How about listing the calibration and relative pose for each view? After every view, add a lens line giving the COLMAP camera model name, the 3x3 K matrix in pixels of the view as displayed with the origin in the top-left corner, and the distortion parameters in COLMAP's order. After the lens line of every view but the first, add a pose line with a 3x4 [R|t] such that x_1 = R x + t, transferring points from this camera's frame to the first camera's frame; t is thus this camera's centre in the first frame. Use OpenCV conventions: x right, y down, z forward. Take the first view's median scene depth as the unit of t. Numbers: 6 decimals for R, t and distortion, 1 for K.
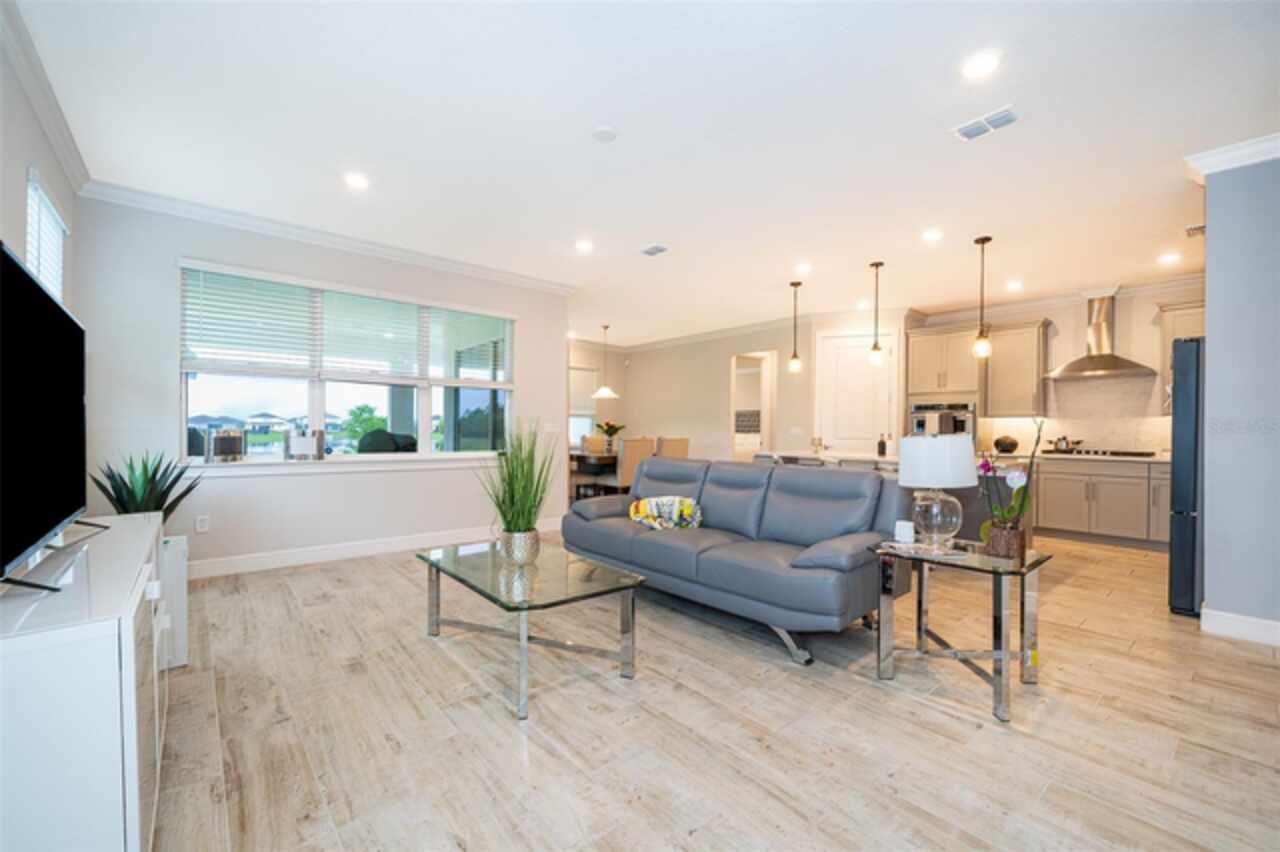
lens RADIAL K [[526.2, 0, 643.4], [0, 526.2, 430.1], [0, 0, 1]] dist [0.000839, 0.000032]
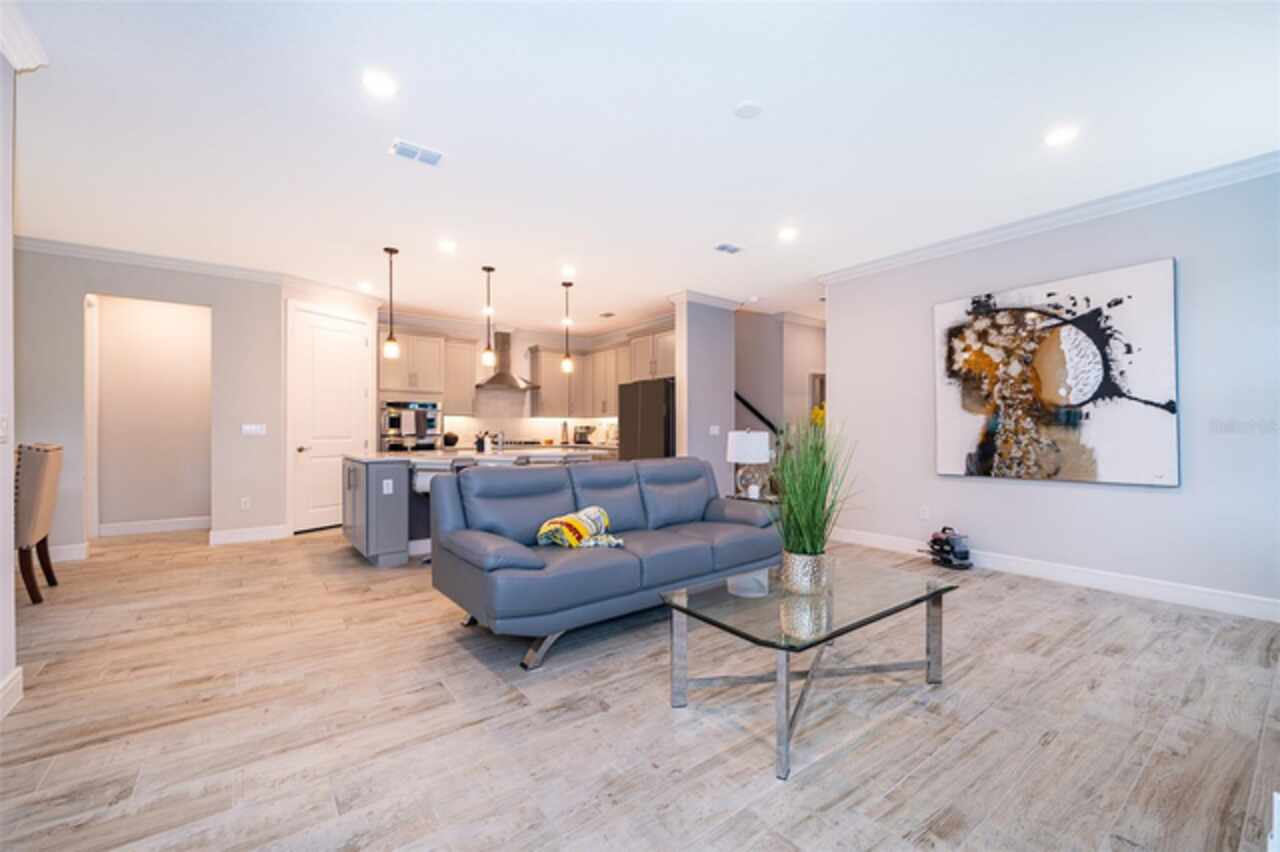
lens RADIAL K [[528.6, 0, 623.9], [0, 528.6, 423.8], [0, 0, 1]] dist [-0.015792, 0.003043]
pose [[0.073458, 0.004216, 0.997289, -0.932312], [0.000828, 0.999990, -0.004288, -0.003210], [-0.997298, 0.001141, 0.073454, 1.054969]]
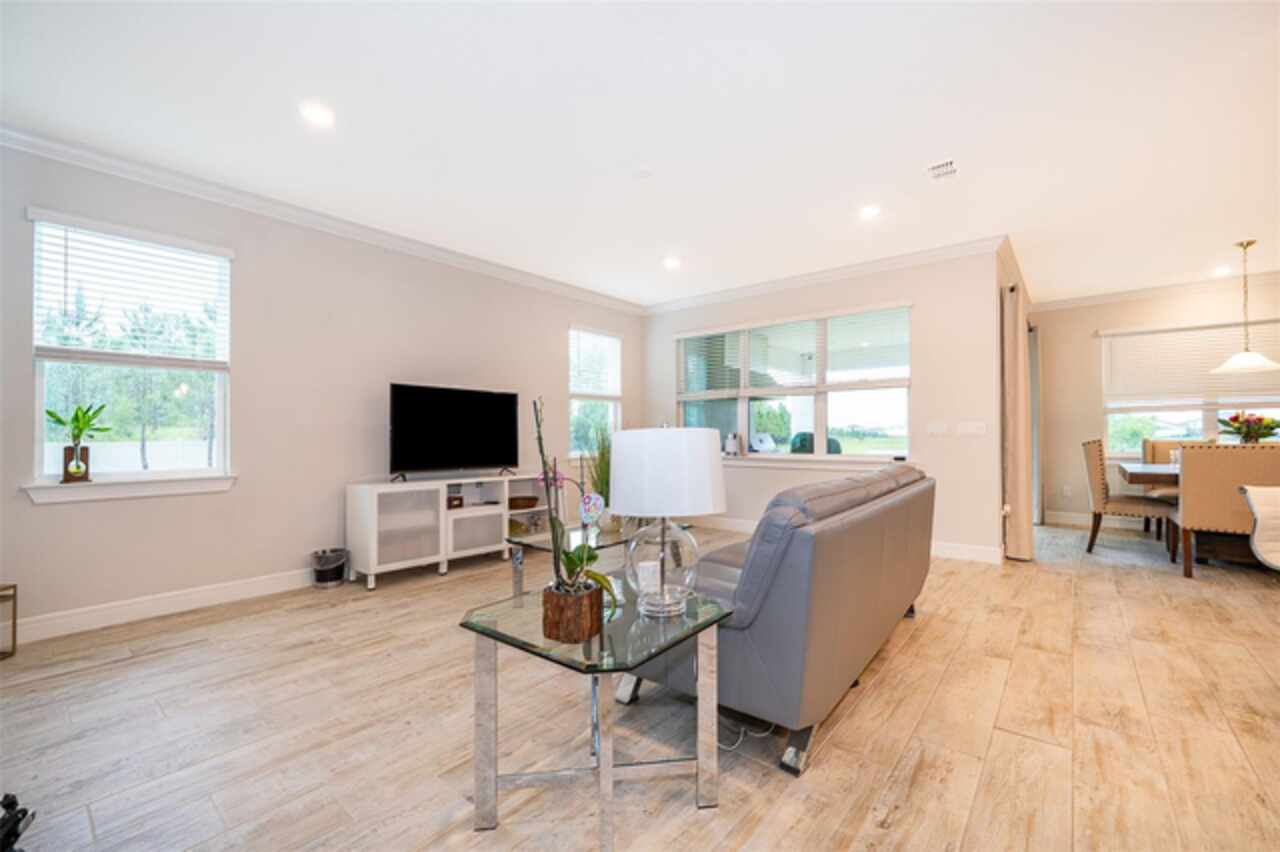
lens RADIAL K [[526.2, 0, 643.4], [0, 526.2, 430.1], [0, 0, 1]] dist [0.000839, 0.000032]
pose [[0.178096, -0.015286, -0.983894, 0.966312], [0.005695, 0.999879, -0.014504, 0.013877], [0.983997, -0.003020, 0.178162, 0.732578]]
